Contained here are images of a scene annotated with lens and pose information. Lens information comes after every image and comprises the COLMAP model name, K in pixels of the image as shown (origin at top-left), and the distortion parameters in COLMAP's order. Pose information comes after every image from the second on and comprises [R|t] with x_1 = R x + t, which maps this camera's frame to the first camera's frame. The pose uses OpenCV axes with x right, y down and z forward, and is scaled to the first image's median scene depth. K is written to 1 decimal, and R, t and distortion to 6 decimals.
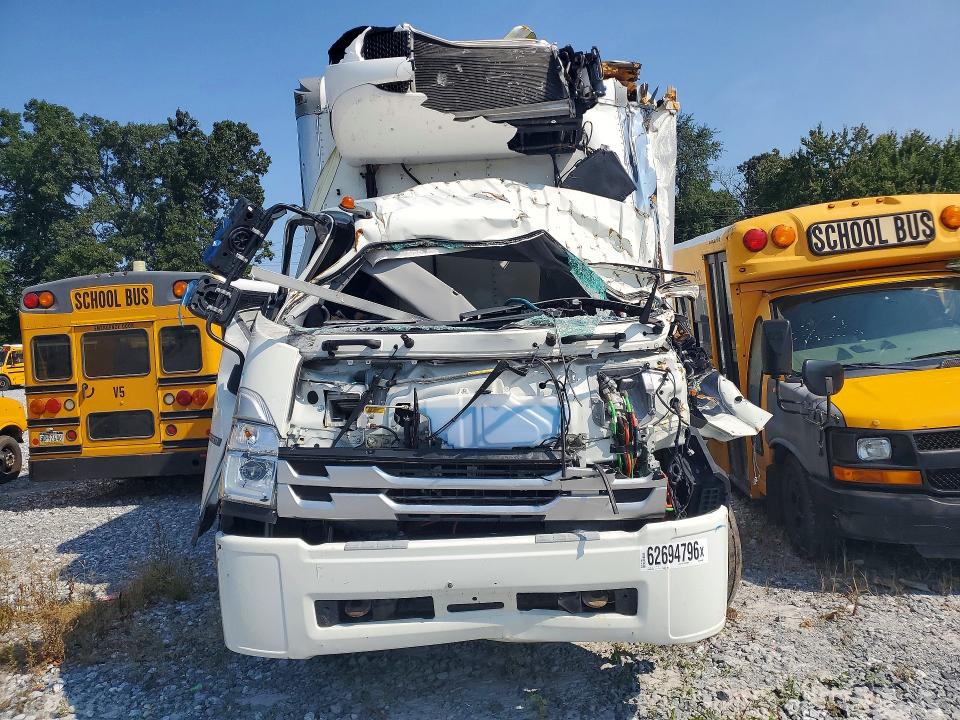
lens RADIAL K [[757.9, 0, 500.5], [0, 757.9, 329.1], [0, 0, 1]] dist [0.059333, -0.056307]
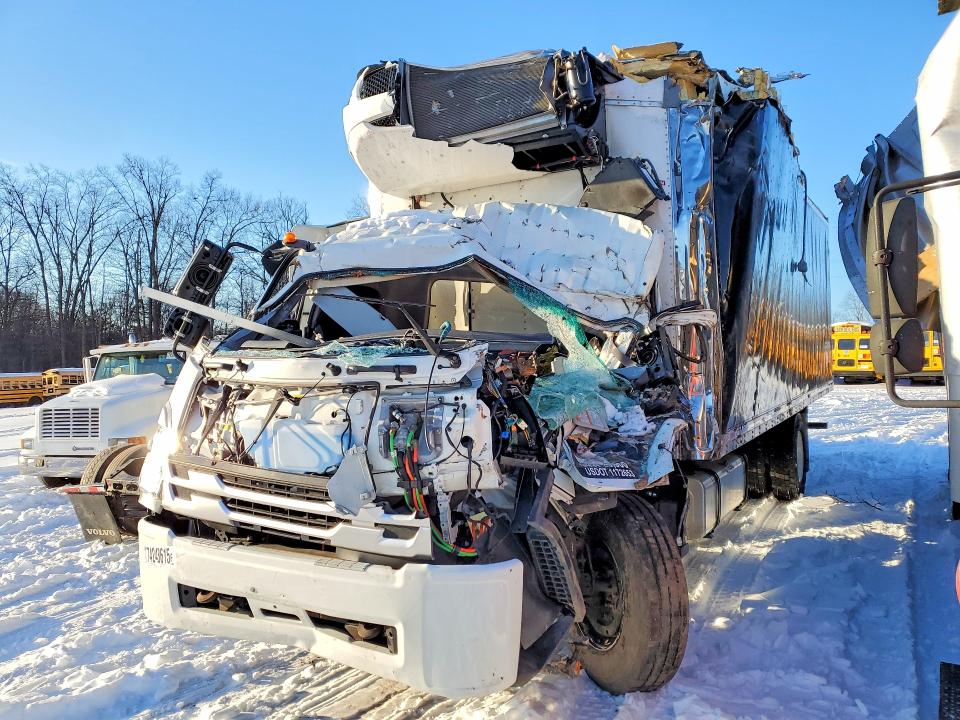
lens RADIAL K [[767.5, 0, 460.2], [0, 767.5, 366.6], [0, 0, 1]] dist [0.043652, -0.003865]
pose [[0.867523, 0.037162, -0.496006, 0.684281], [-0.024815, 0.999197, 0.031460, -0.024926], [0.496777, -0.014984, 0.867749, 0.180941]]
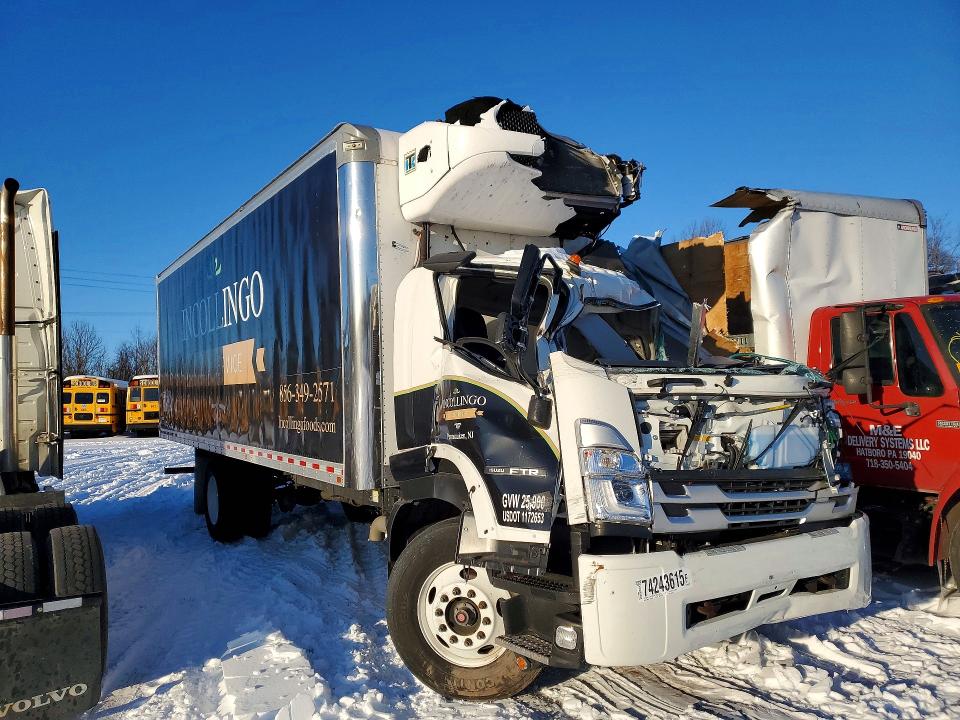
lens RADIAL K [[745.0, 0, 462.0], [0, 745.0, 380.3], [0, 0, 1]] dist [0.026129, -0.003484]
pose [[0.840657, 0.044821, 0.539711, -1.092737], [-0.018327, 0.998353, -0.054364, 0.084609], [-0.541258, 0.035810, 0.840094, 0.220300]]
